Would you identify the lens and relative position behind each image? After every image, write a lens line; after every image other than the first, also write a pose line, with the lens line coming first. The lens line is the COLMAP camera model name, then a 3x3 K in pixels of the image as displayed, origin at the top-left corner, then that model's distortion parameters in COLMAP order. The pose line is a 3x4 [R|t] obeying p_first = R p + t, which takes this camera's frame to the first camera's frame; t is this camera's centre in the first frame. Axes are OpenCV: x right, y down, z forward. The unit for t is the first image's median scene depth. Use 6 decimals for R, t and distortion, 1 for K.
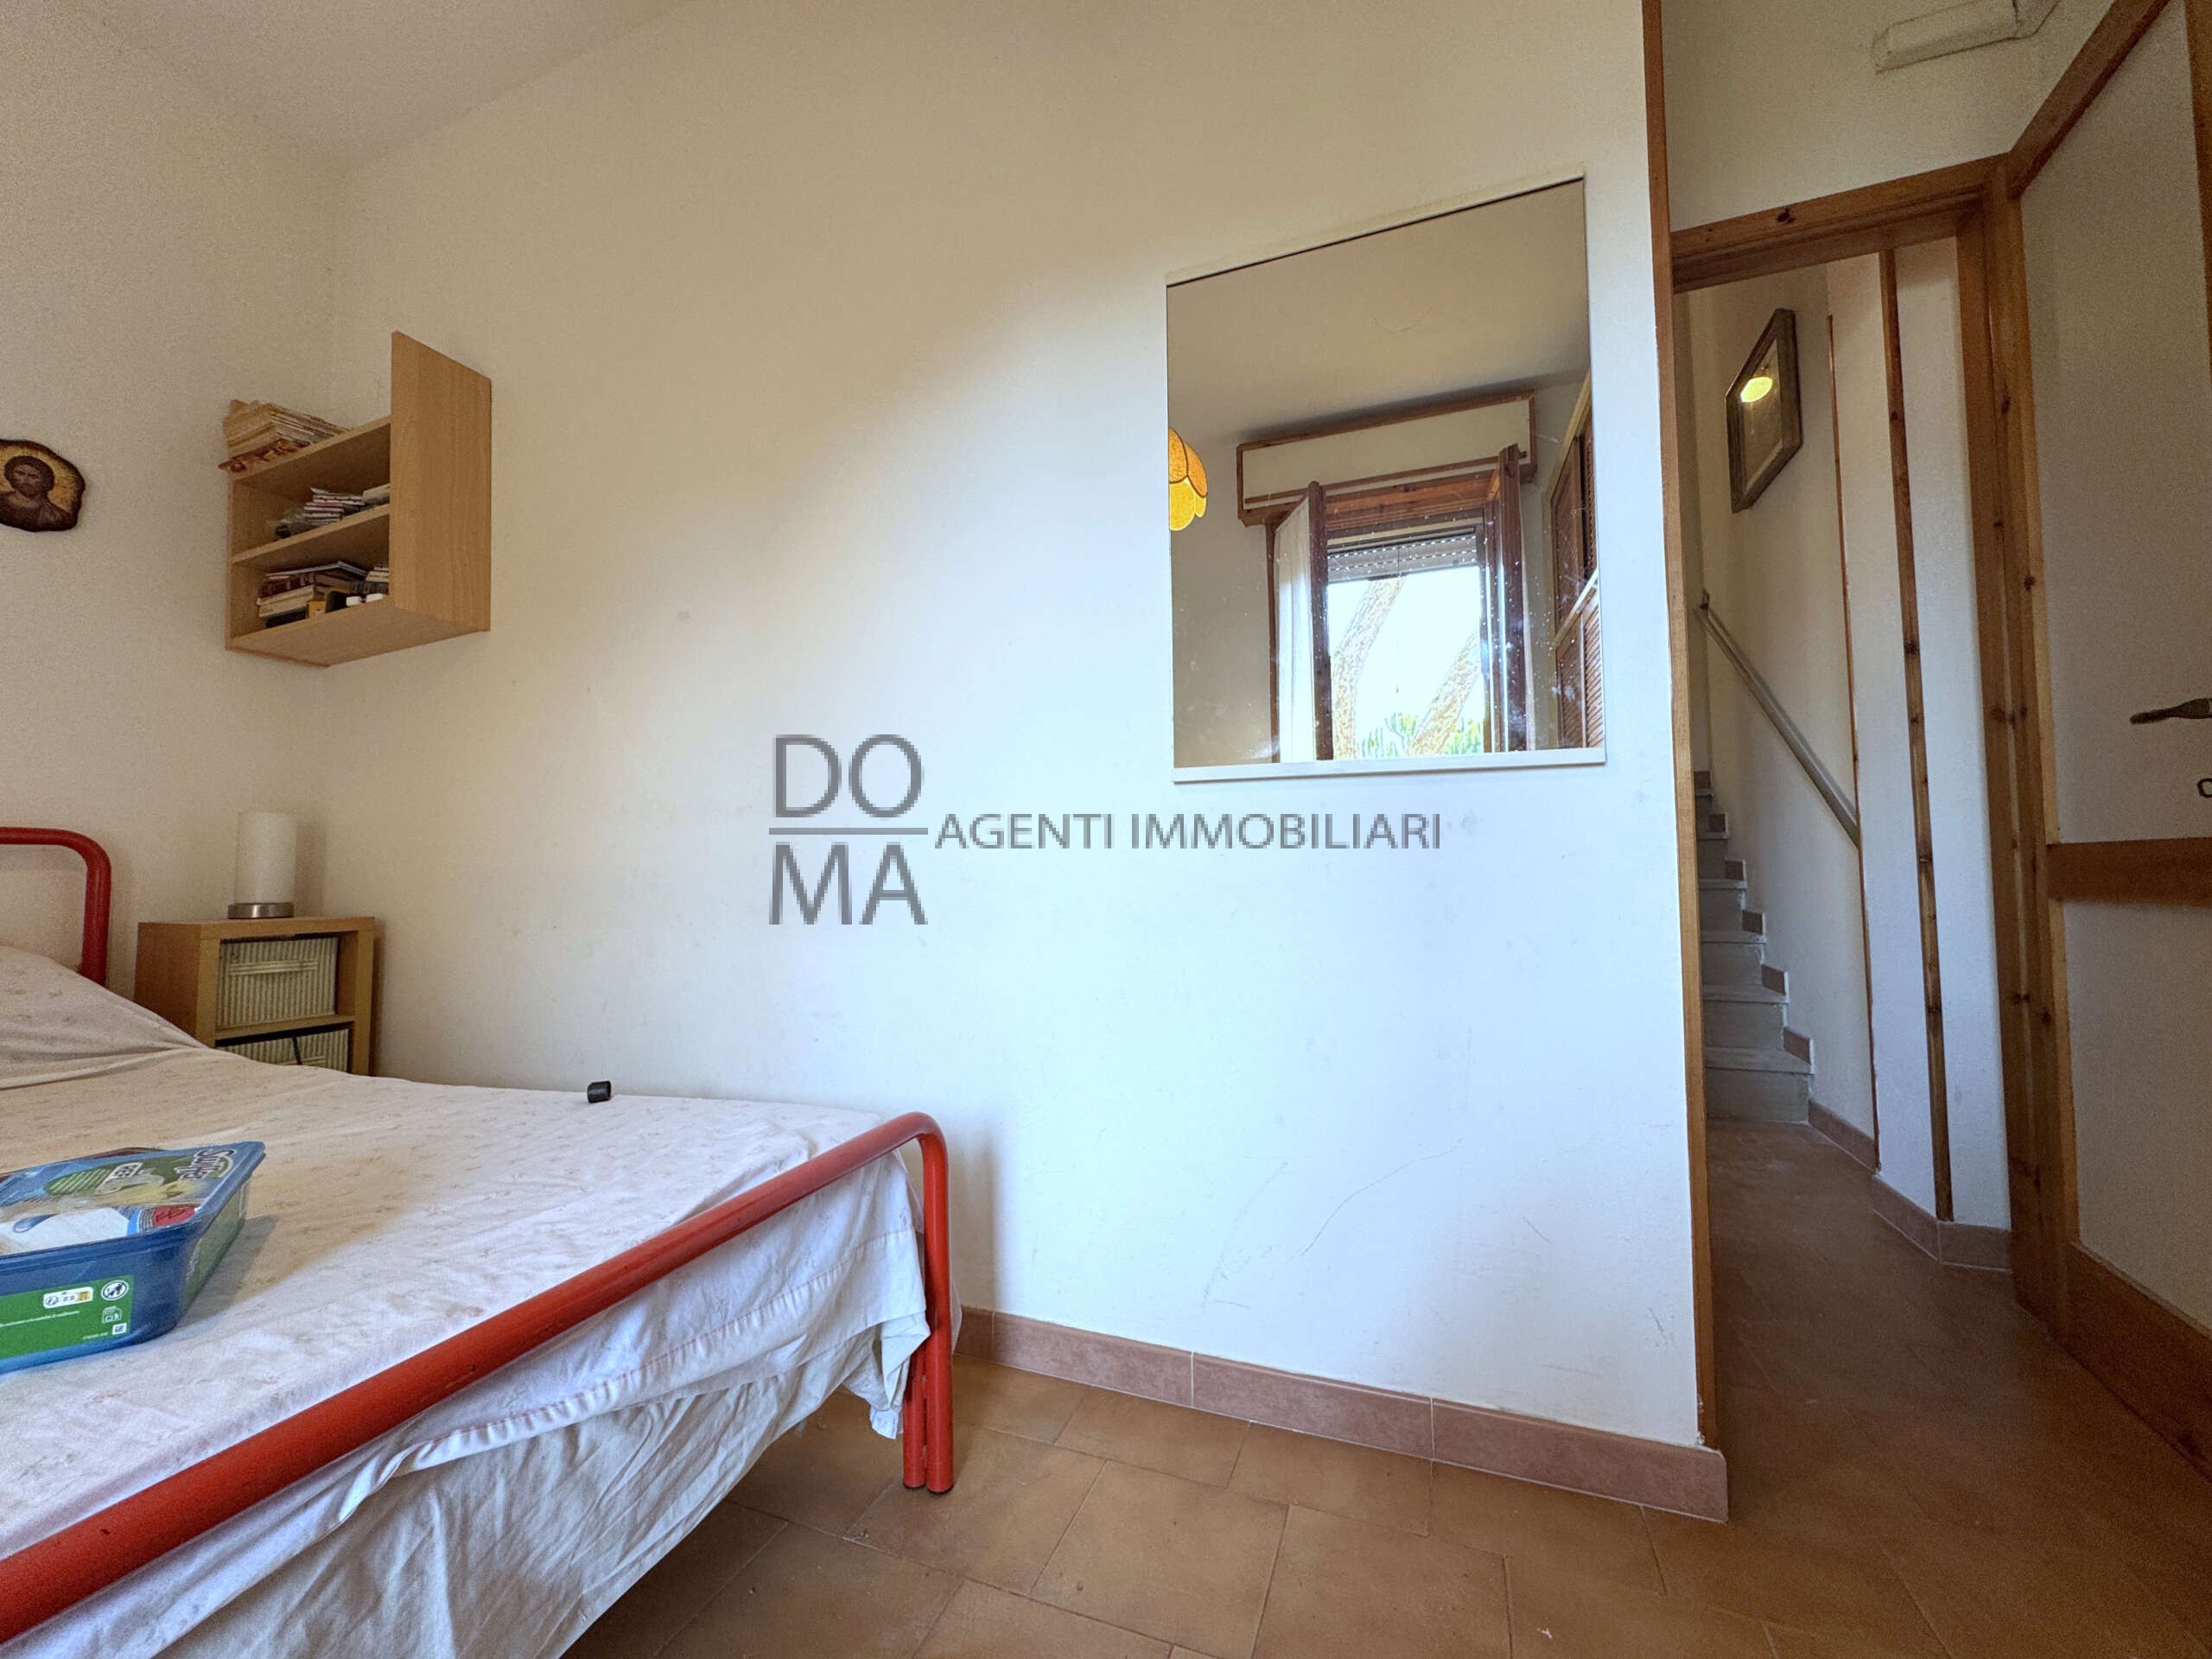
lens RADIAL K [[875.5, 0, 1104.6], [0, 875.5, 826.7], [0, 0, 1]] dist [-0.002200, 0.000177]
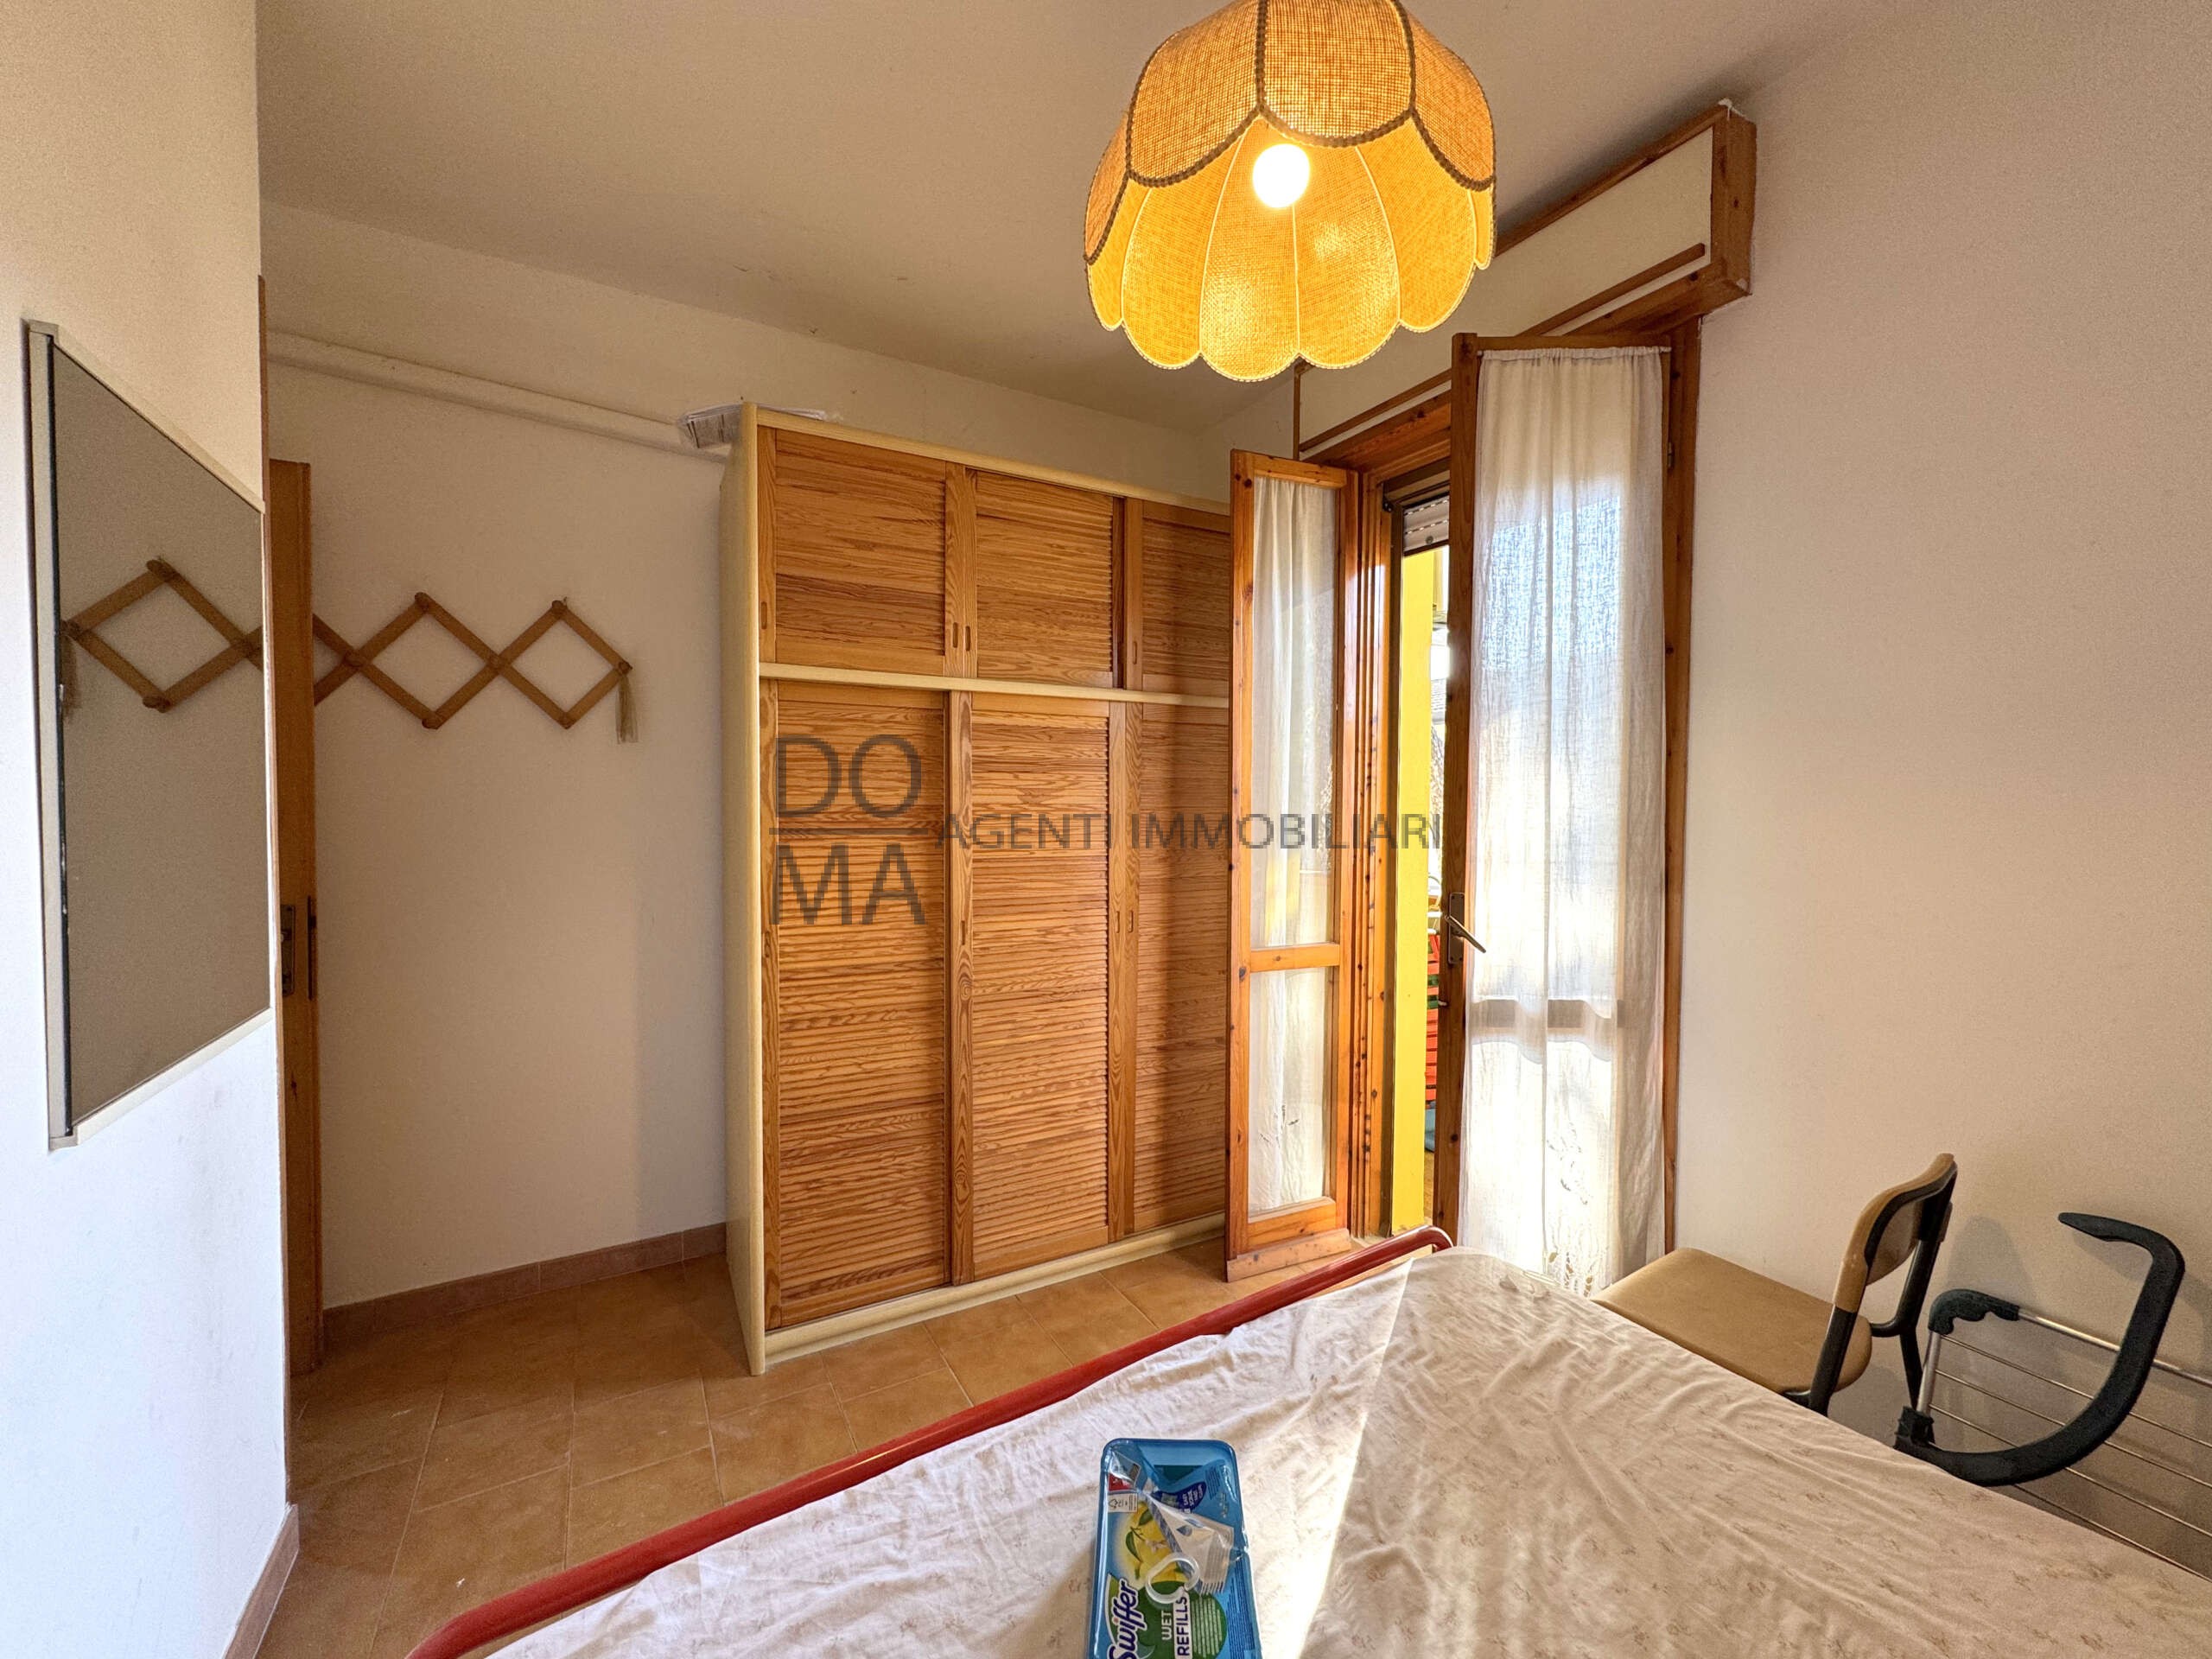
lens RADIAL K [[875.3, 0, 1102.7], [0, 875.3, 827.3], [0, 0, 1]] dist [-0.003506, 0.000656]
pose [[-0.770725, -0.005967, 0.637140, -1.527704], [-0.025149, 0.999462, -0.021060, -0.492543], [-0.636671, -0.032255, -0.770460, 1.691714]]
